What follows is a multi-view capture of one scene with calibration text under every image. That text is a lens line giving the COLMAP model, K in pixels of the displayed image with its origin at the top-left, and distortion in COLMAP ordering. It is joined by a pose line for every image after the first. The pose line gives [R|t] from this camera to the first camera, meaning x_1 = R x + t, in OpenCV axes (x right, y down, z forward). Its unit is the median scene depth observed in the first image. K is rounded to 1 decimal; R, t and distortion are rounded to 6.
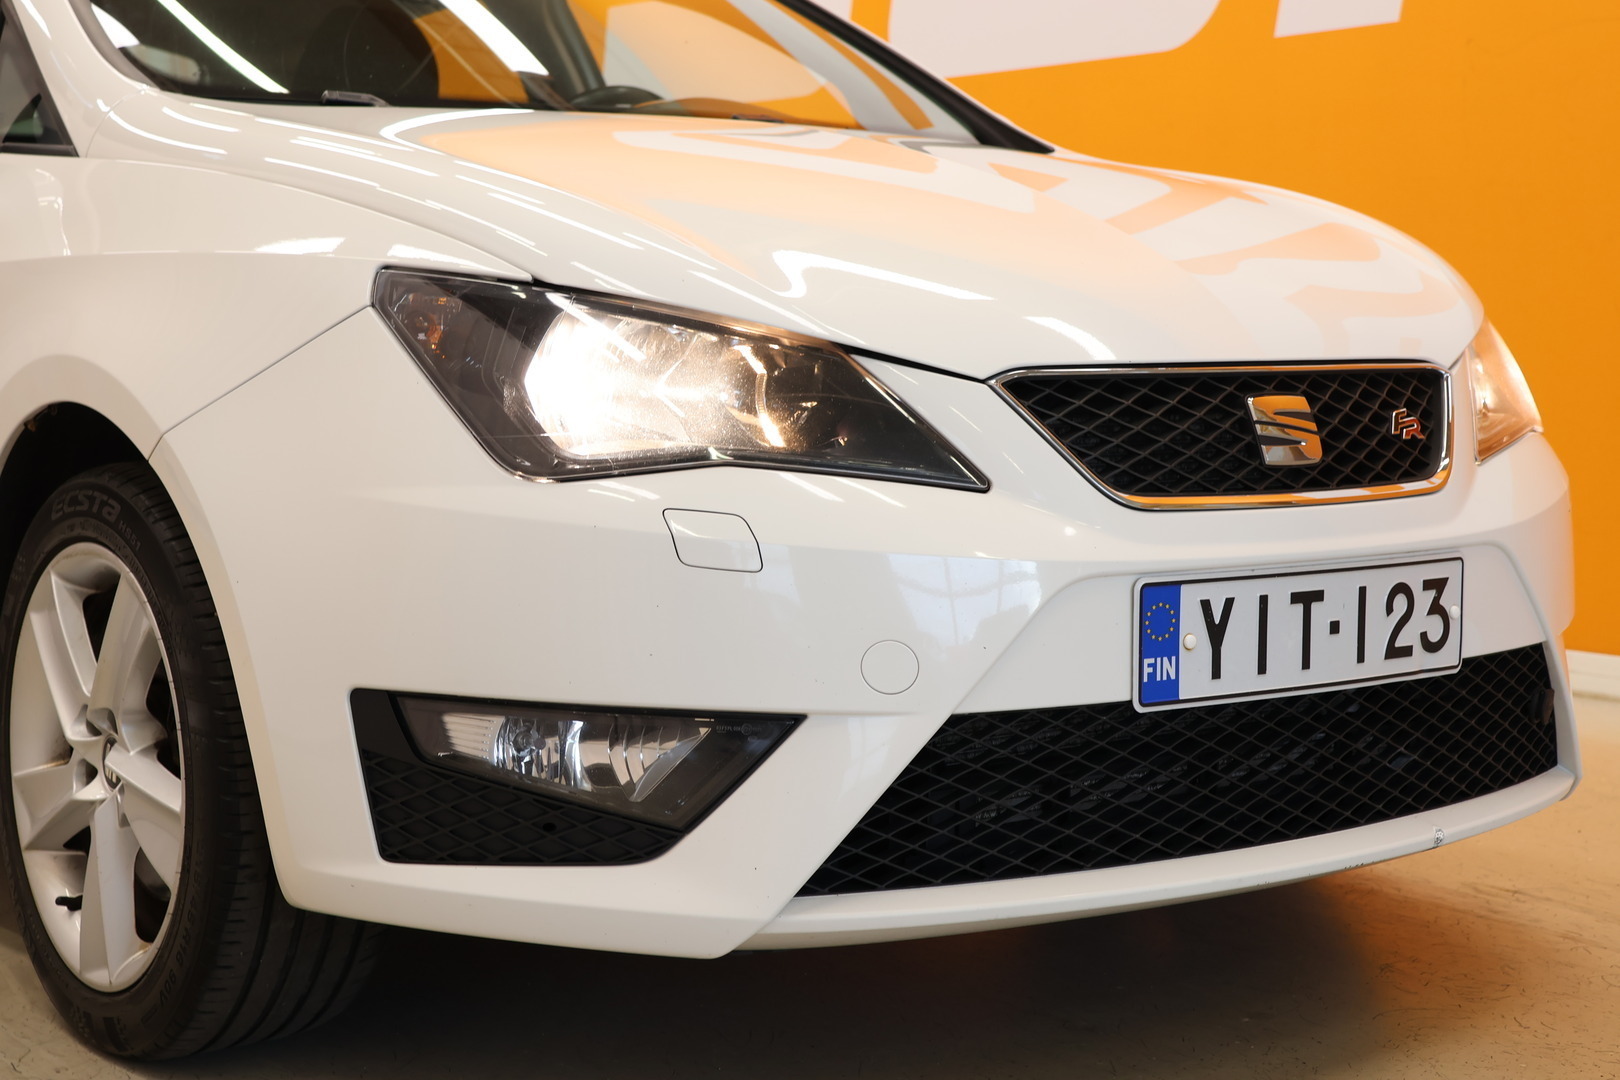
lens RADIAL K [[2766.6, 0, 839.7], [0, 2766.6, 444.9], [0, 0, 1]] dist [-0.145208, 0.000000]
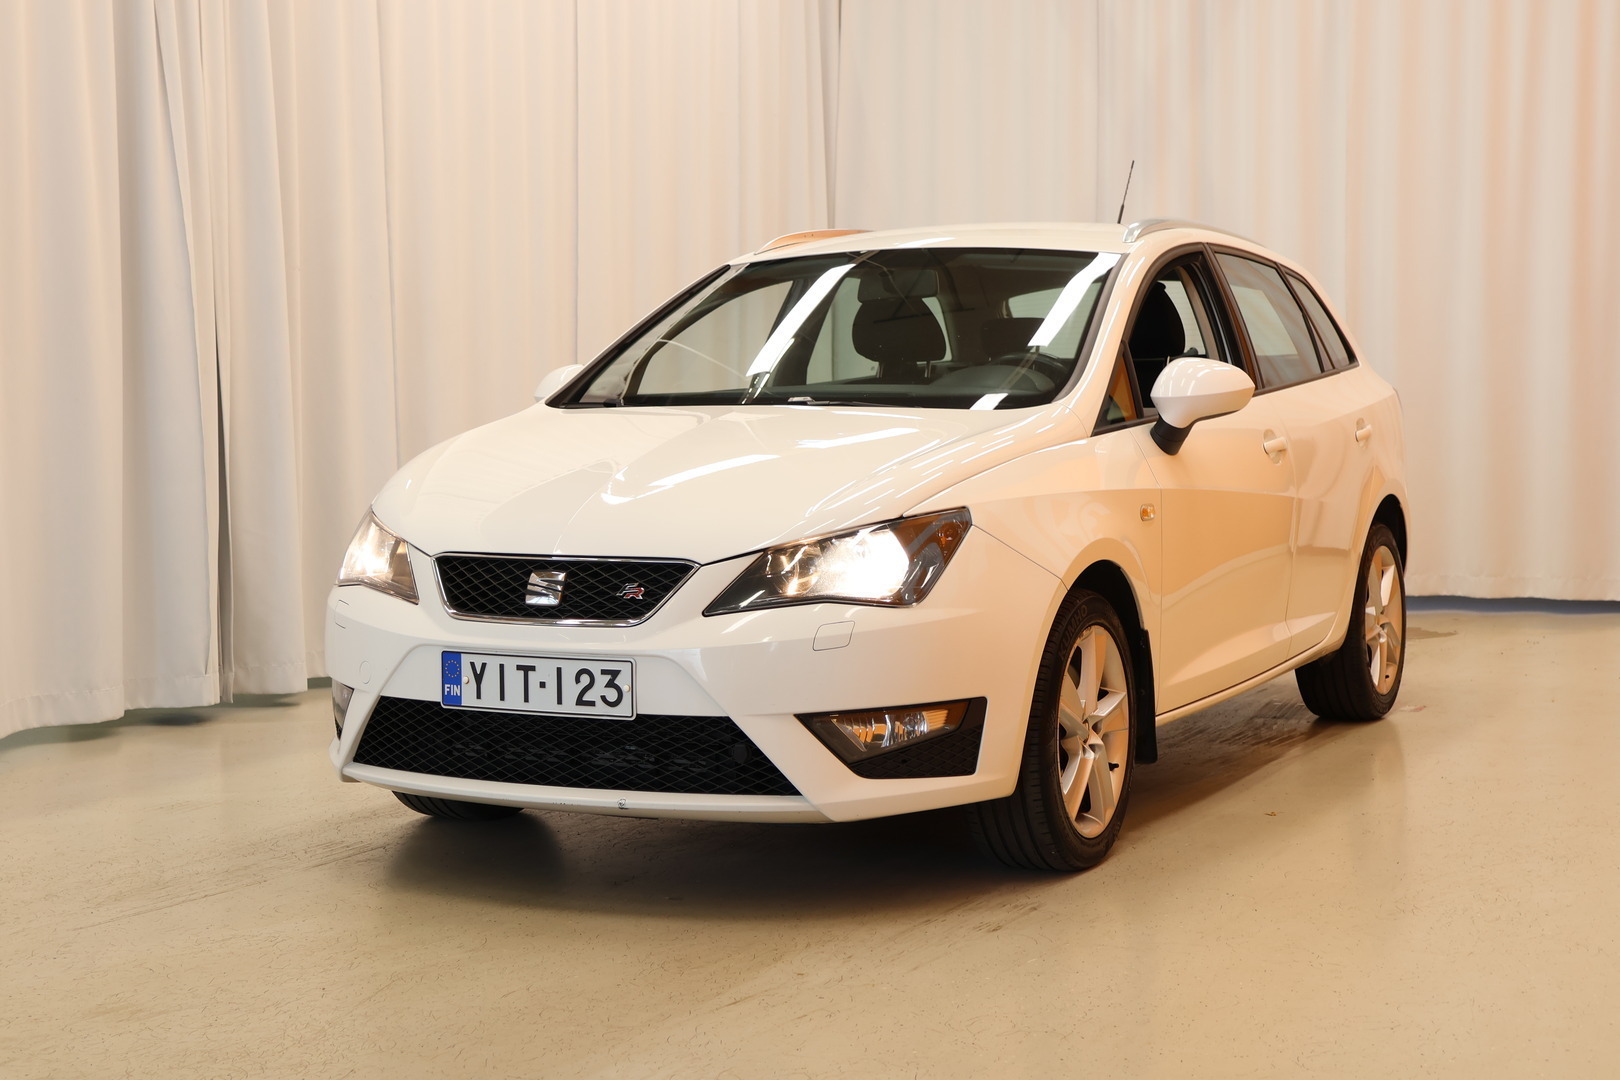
lens RADIAL K [[2766.6, 0, 810.3], [0, 2766.6, 541.7], [0, 0, 1]] dist [-0.145208, 0.000000]
pose [[0.436035, 0.050687, -0.898501, 2.217680], [-0.042229, 0.998465, 0.035833, -0.129664], [0.898938, 0.022319, 0.437506, 0.276171]]
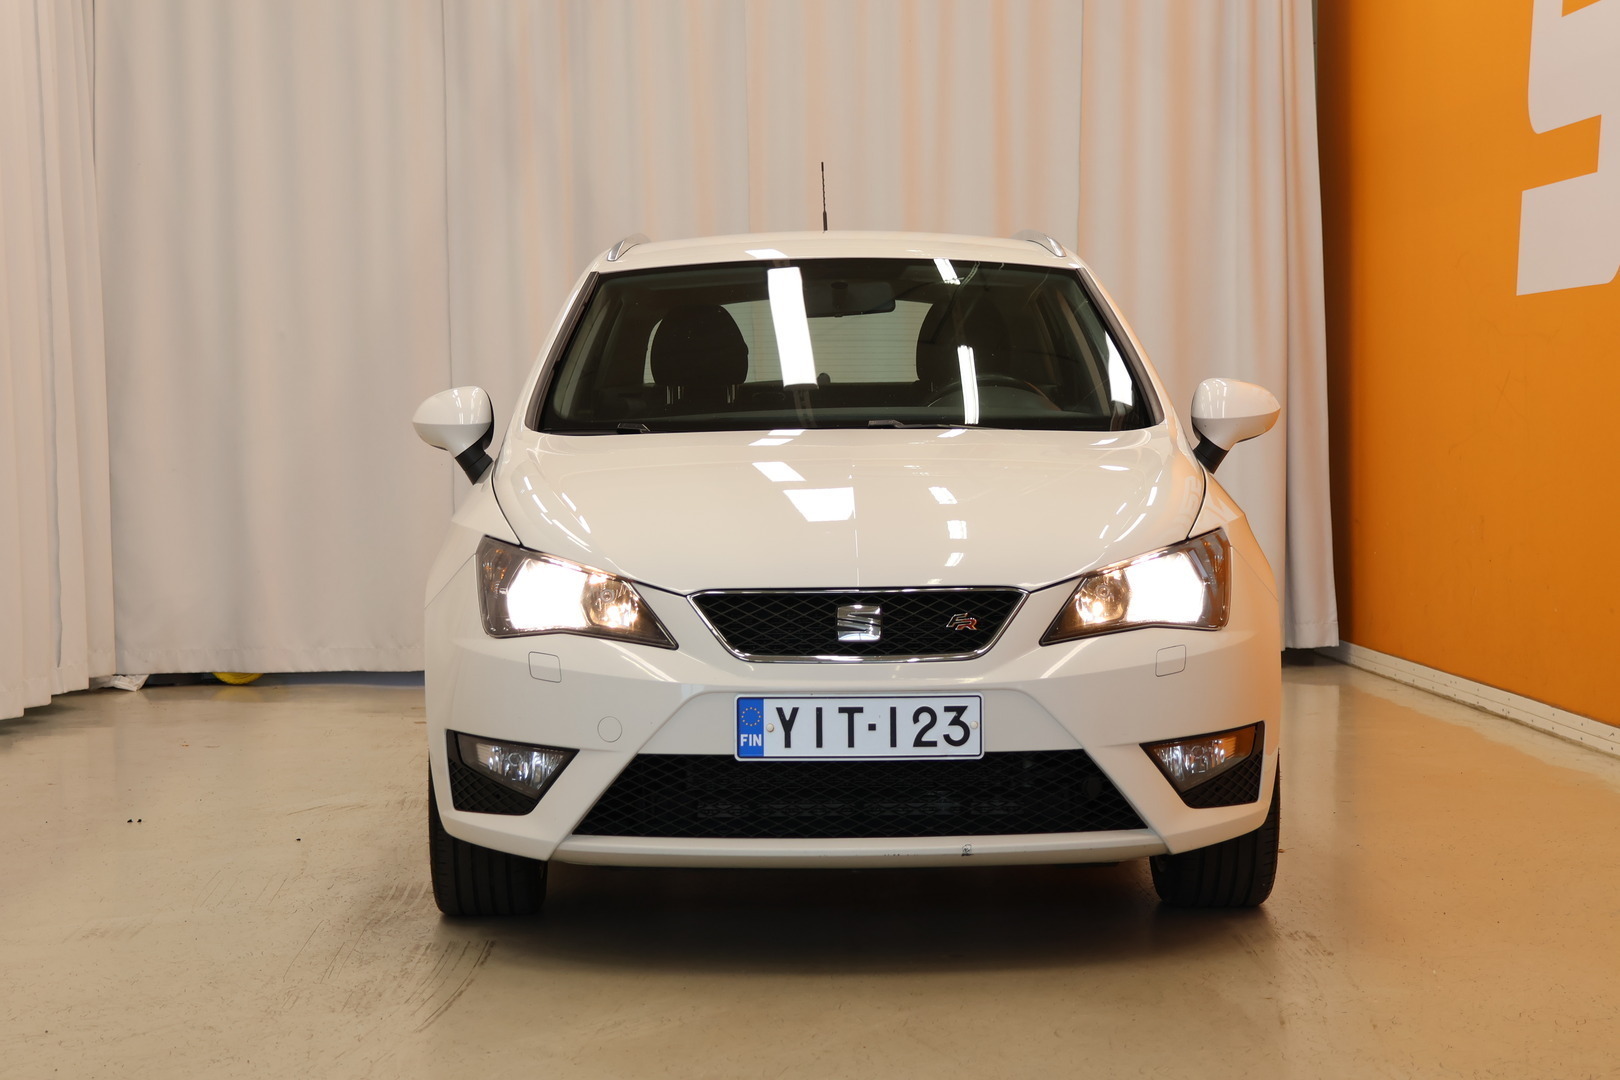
lens RADIAL K [[3734.5, 0, 810.4], [0, 3734.5, 540.3], [0, 0, 1]] dist [-0.083767, 0.000000]
pose [[0.792777, 0.012347, -0.609387, 1.795943], [-0.021941, 0.999725, -0.008288, -0.043026], [0.609117, 0.019941, 0.792830, -1.134705]]
